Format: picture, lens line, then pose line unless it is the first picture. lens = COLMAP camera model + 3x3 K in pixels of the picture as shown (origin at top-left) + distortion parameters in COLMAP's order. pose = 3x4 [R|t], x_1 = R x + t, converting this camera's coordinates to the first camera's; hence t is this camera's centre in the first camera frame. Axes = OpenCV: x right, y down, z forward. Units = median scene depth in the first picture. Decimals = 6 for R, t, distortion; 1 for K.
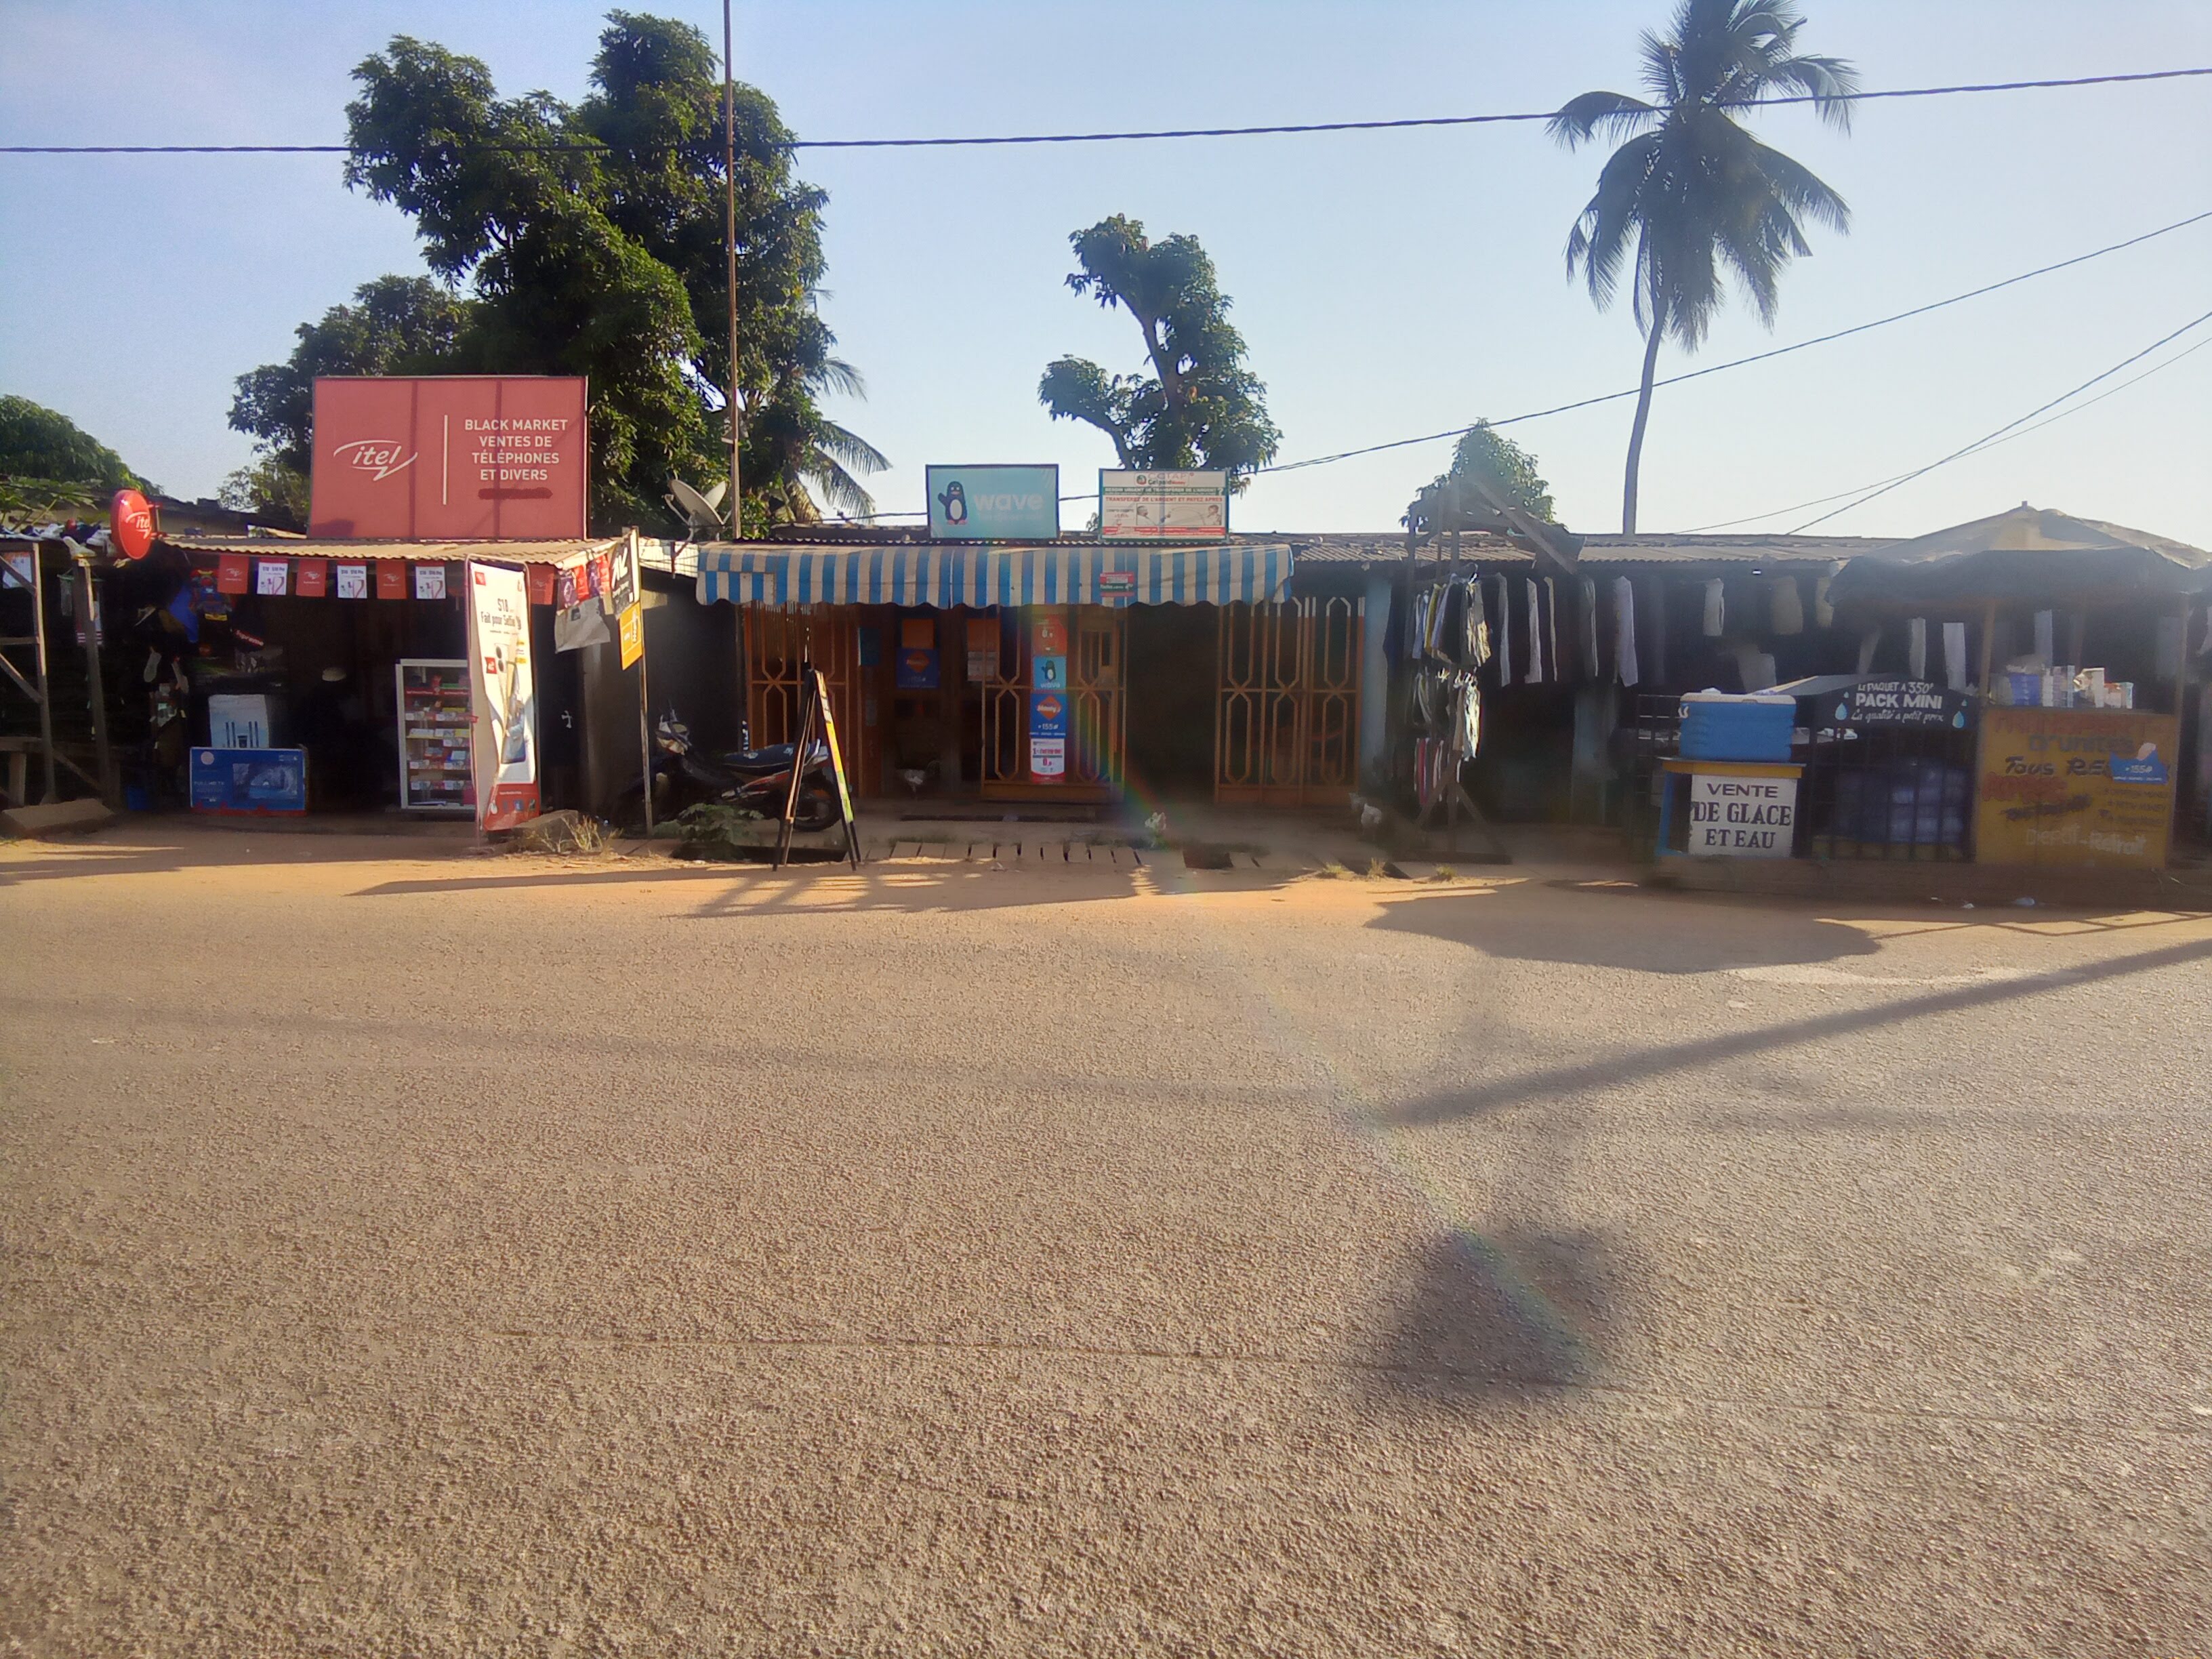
lens RADIAL K [[1539.5, 0, 1084.4], [0, 1539.5, 824.8], [0, 0, 1]] dist [0.056710, -0.066061]
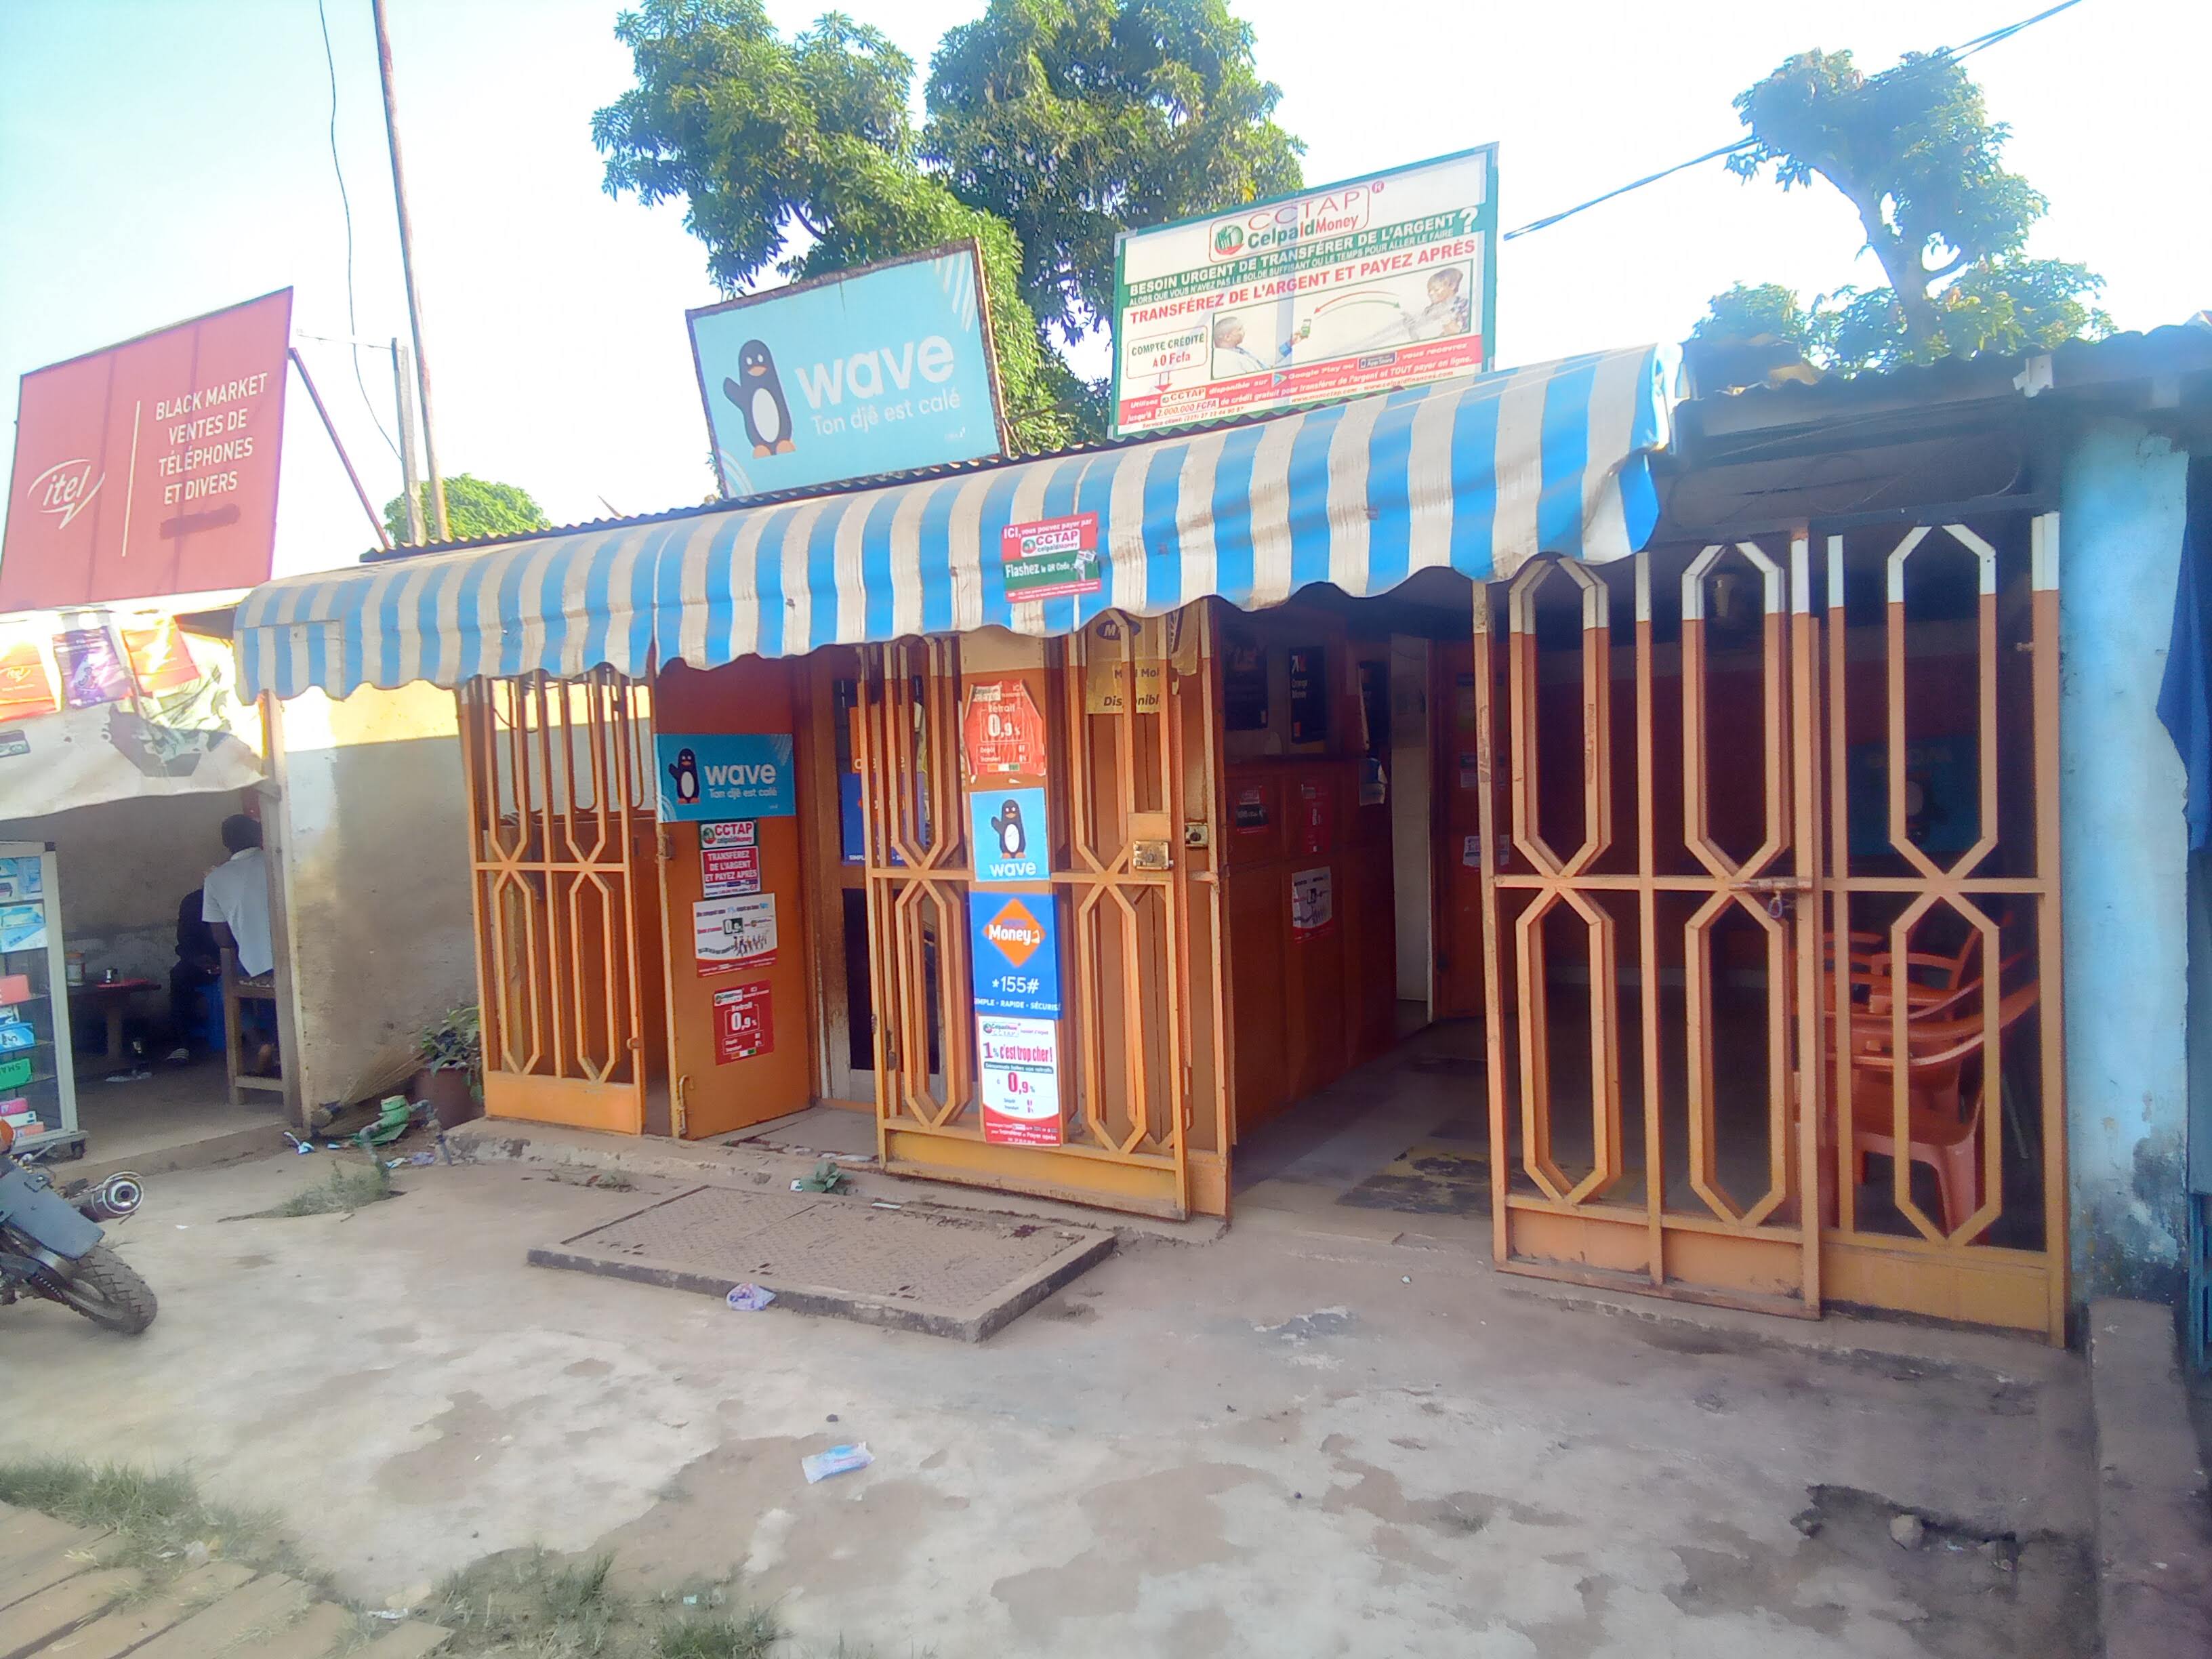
lens RADIAL K [[1539.5, 0, 1076.4], [0, 1539.5, 826.2], [0, 0, 1]] dist [0.056710, -0.066061]
pose [[0.866355, -0.022027, -0.498942, 0.167314], [-0.005362, 0.998559, -0.053395, -0.081328], [0.499399, 0.048935, 0.864989, 0.696589]]
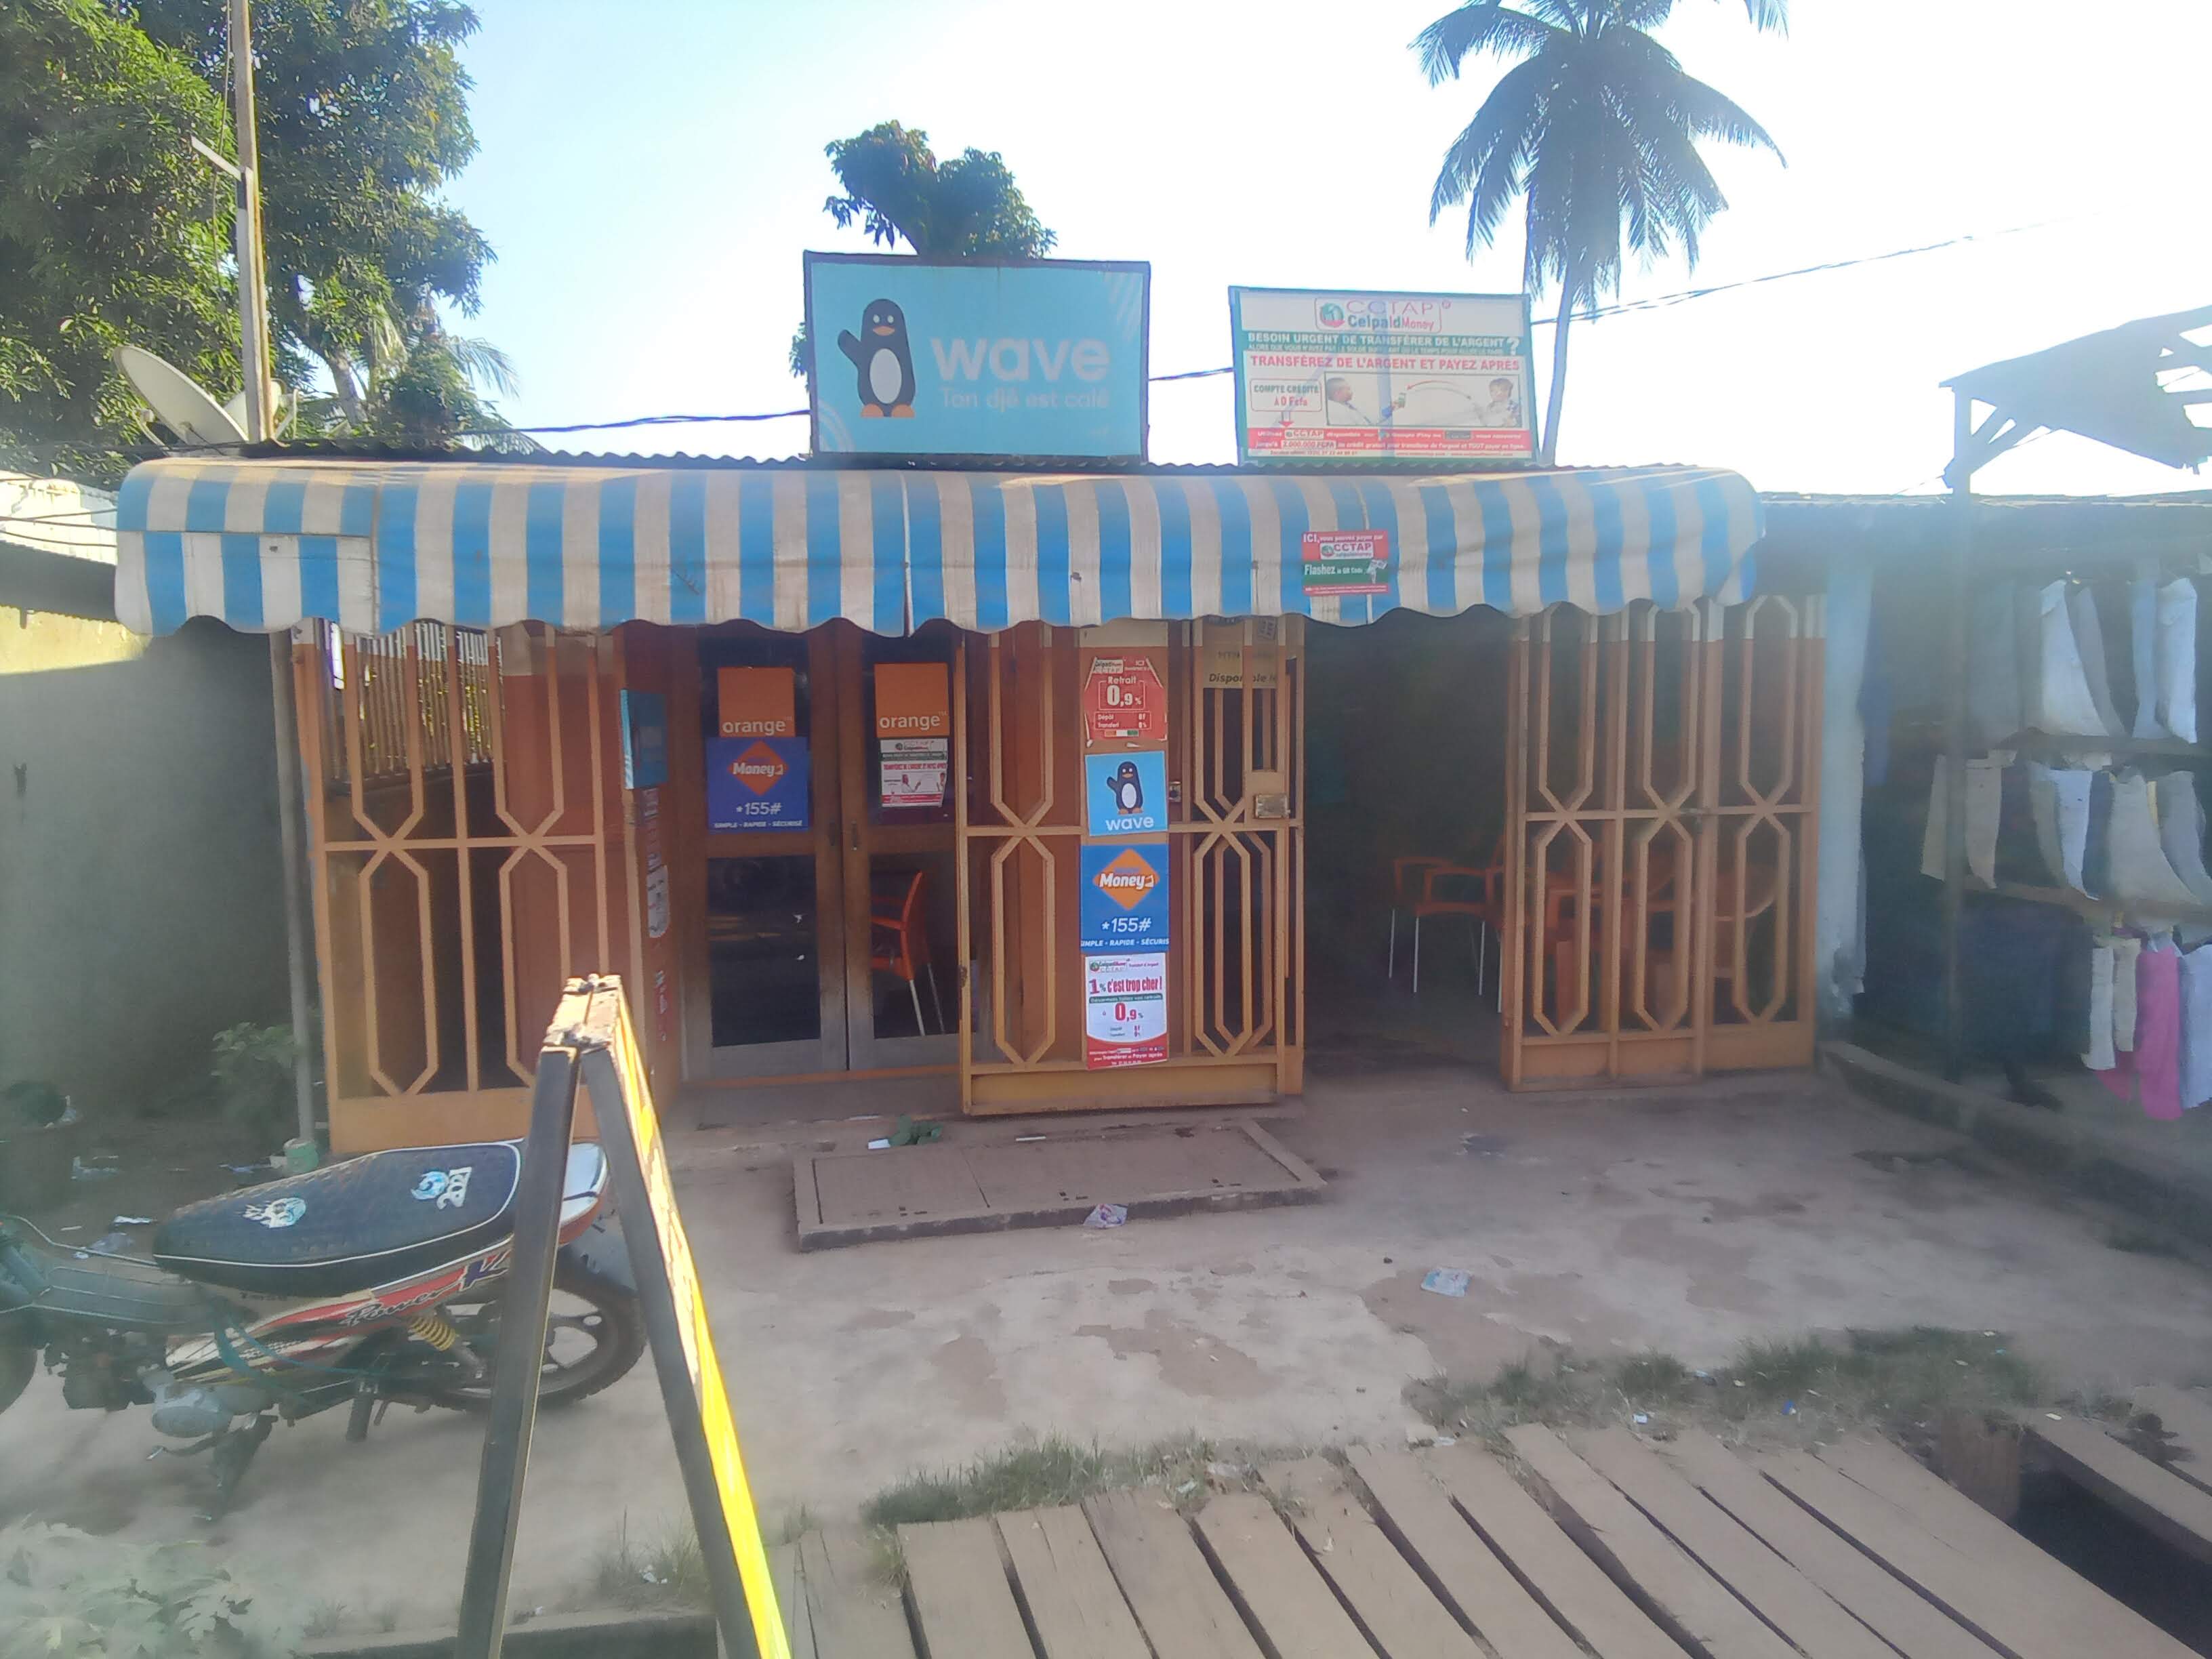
lens RADIAL K [[1539.5, 0, 1098.1], [0, 1539.5, 820.9], [0, 0, 1]] dist [0.056710, -0.066061]
pose [[0.977458, -0.041937, 0.206925, -0.112970], [0.048382, 0.998486, -0.026185, -0.080682], [-0.205513, 0.035606, 0.978006, 0.606052]]
